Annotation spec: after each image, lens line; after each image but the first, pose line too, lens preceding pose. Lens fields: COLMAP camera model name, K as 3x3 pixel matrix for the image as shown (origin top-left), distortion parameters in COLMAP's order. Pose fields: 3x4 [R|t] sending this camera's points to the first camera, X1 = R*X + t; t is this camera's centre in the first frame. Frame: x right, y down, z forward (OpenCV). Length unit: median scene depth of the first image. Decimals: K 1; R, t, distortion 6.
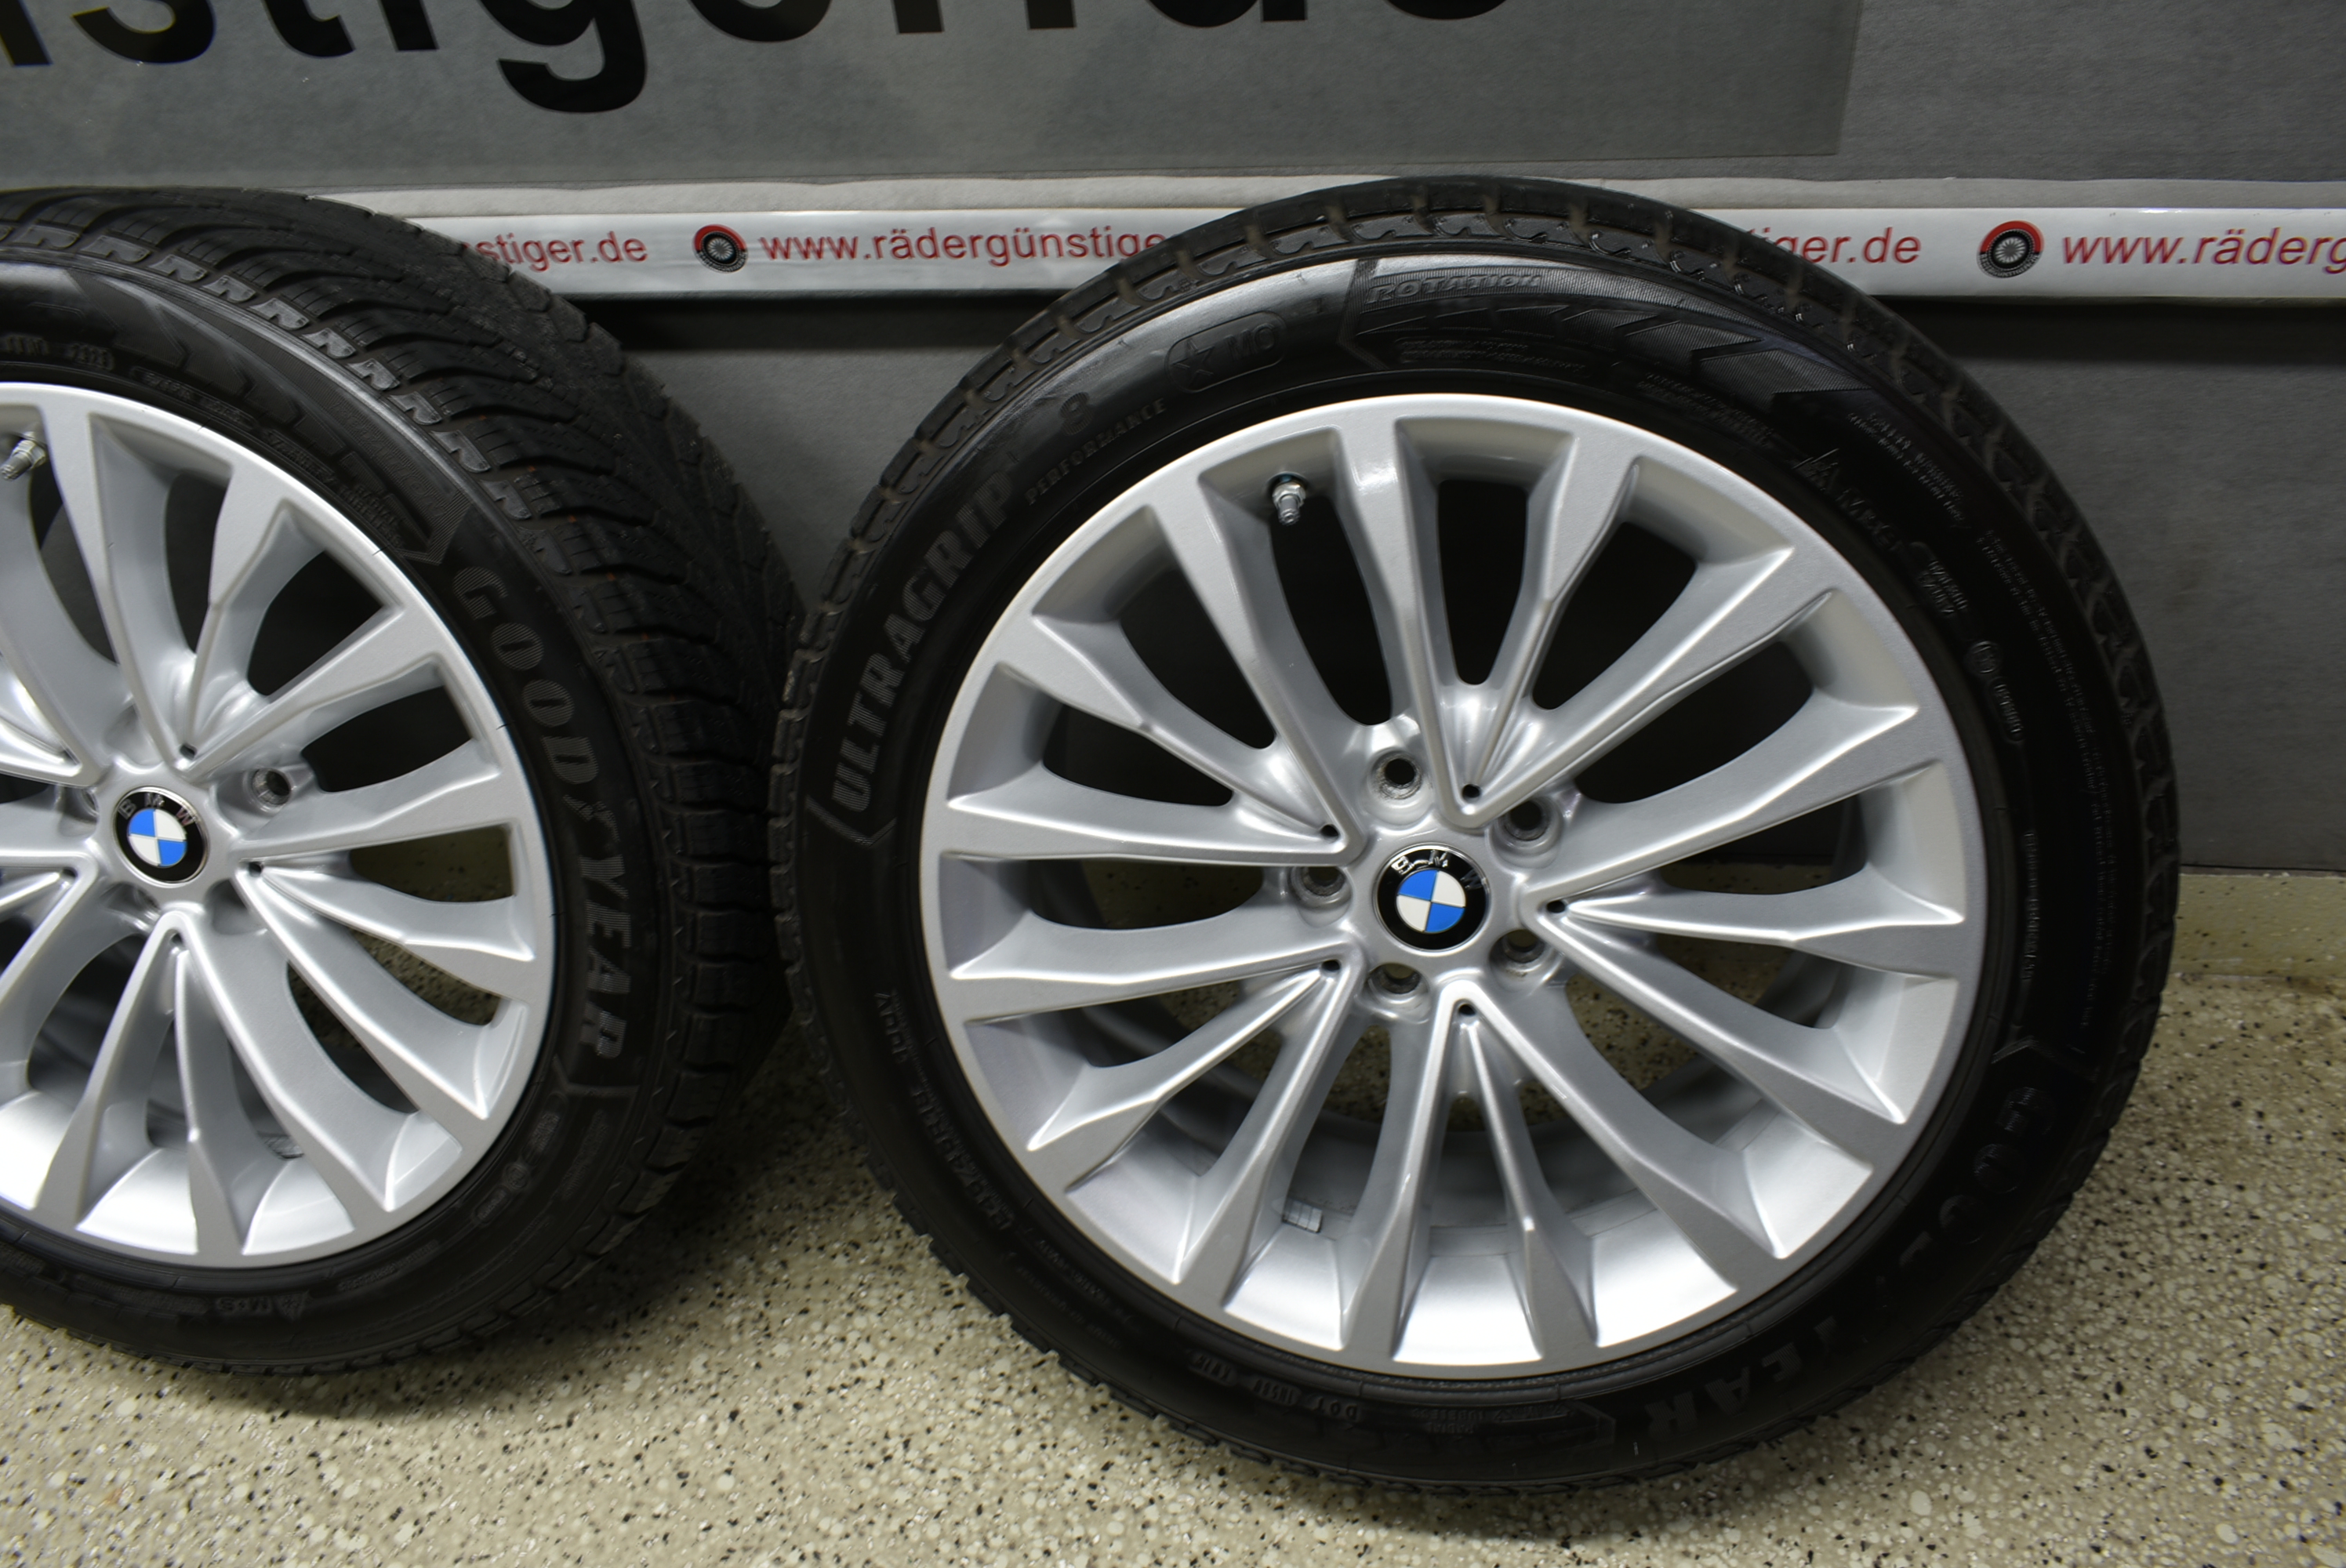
lens RADIAL K [[1812.3, 0, 1185.7], [0, 1812.3, 774.9], [0, 0, 1]] dist [-0.019686, 0.011581]
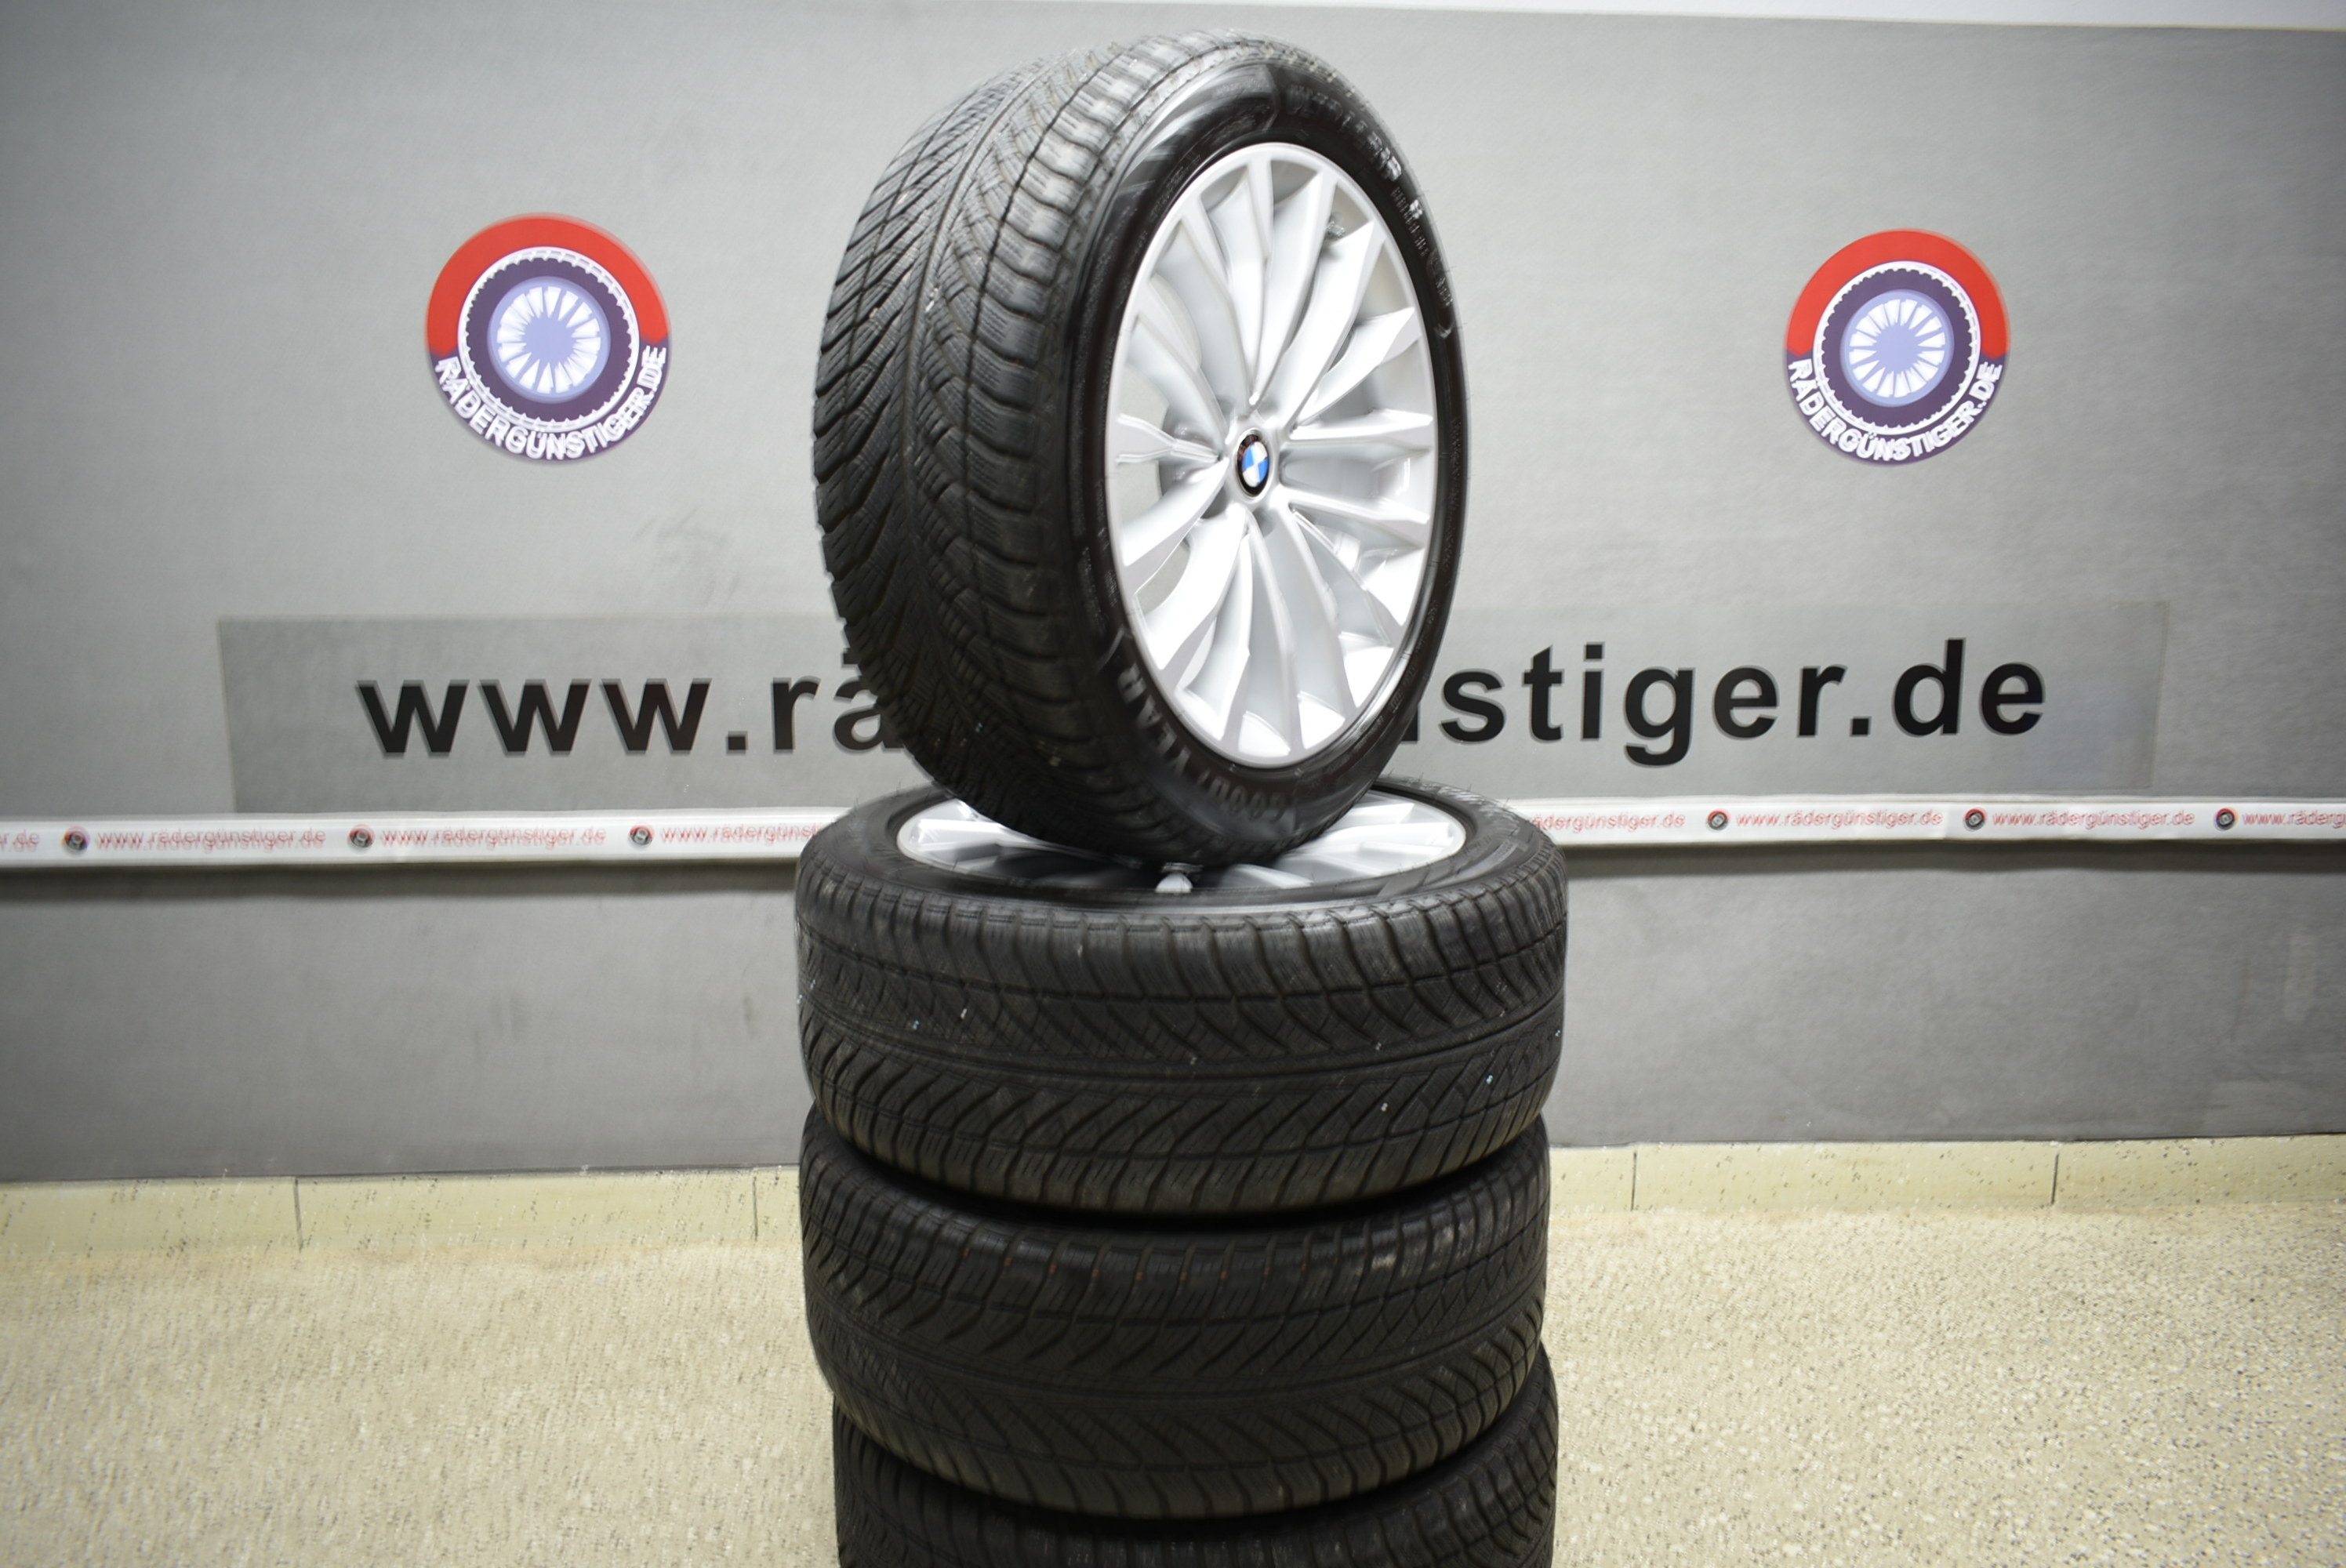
lens RADIAL K [[1812.3, 0, 1166.3], [0, 1812.3, 769.1], [0, 0, 1]] dist [-0.019686, 0.011581]
pose [[0.980953, 0.036689, 0.190751, -1.436996], [0.066938, 0.858006, -0.509260, 0.810744], [-0.182350, 0.512328, 0.839207, -0.879720]]
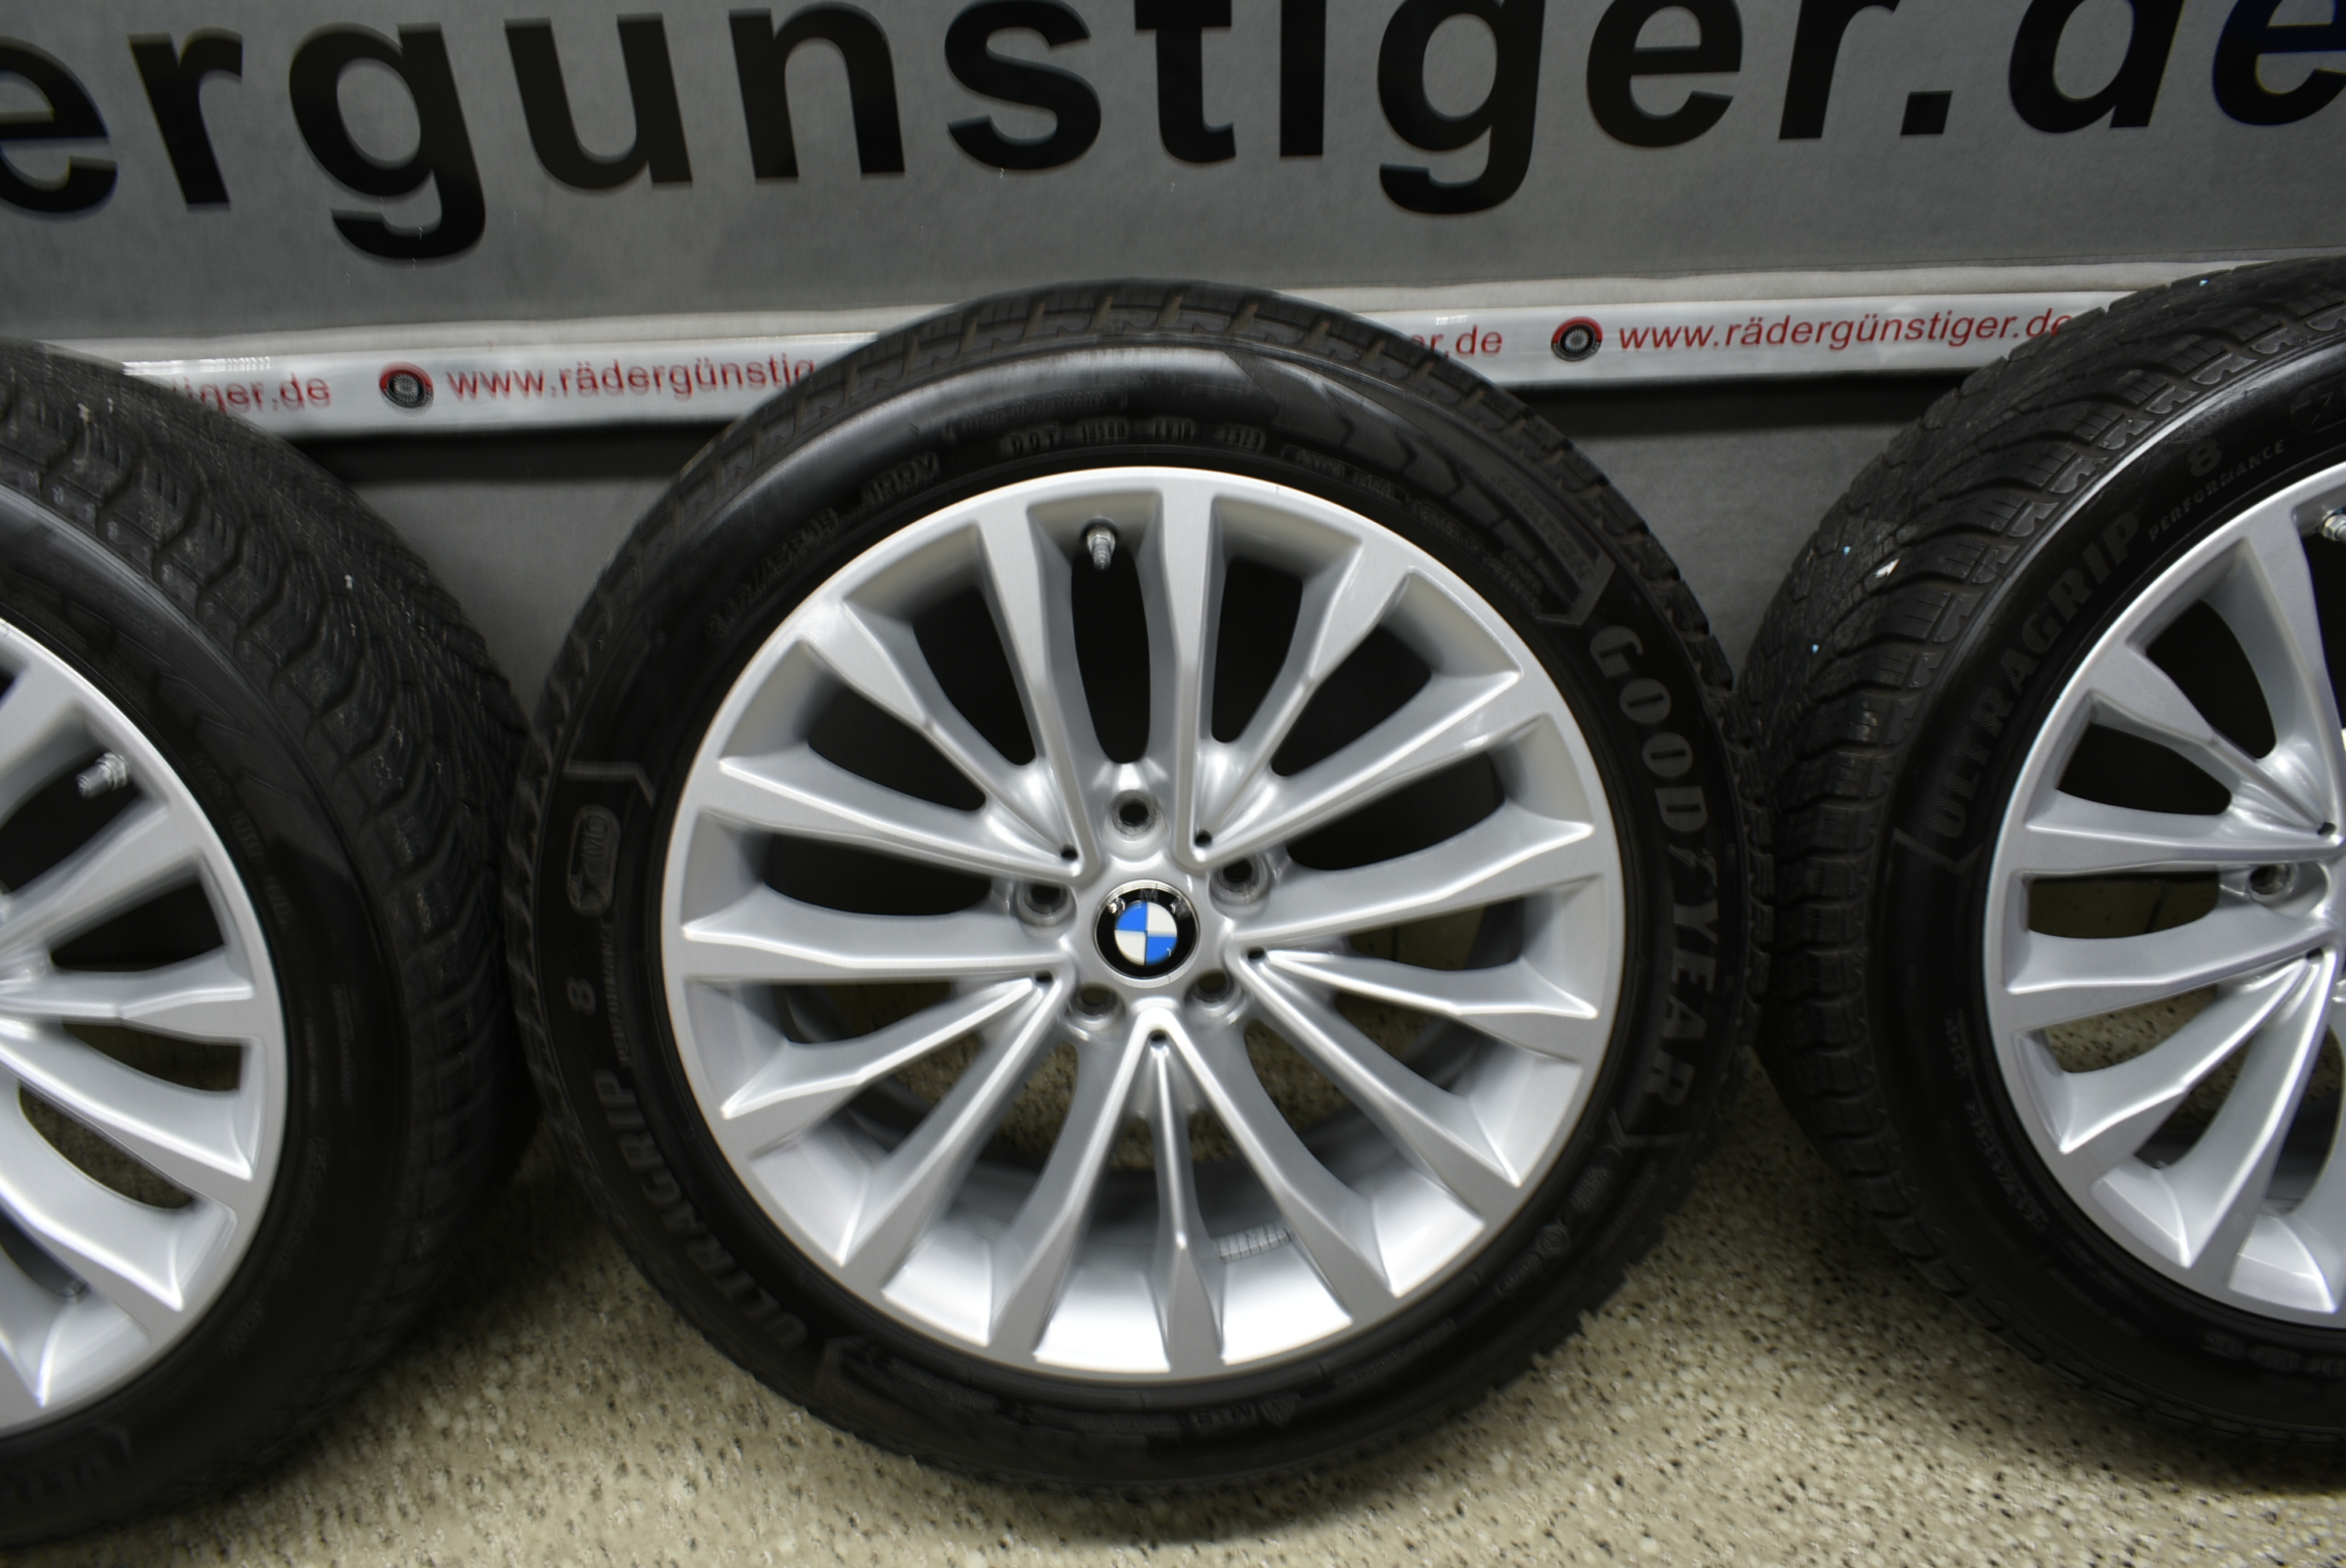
lens RADIAL K [[1812.3, 0, 1182.7], [0, 1812.3, 773.1], [0, 0, 1]] dist [-0.019686, 0.011581]
pose [[0.983593, -0.061852, 0.169466, -0.697246], [0.076135, 0.993954, -0.079116, 0.027375], [-0.163548, 0.090720, 0.982355, 0.021574]]
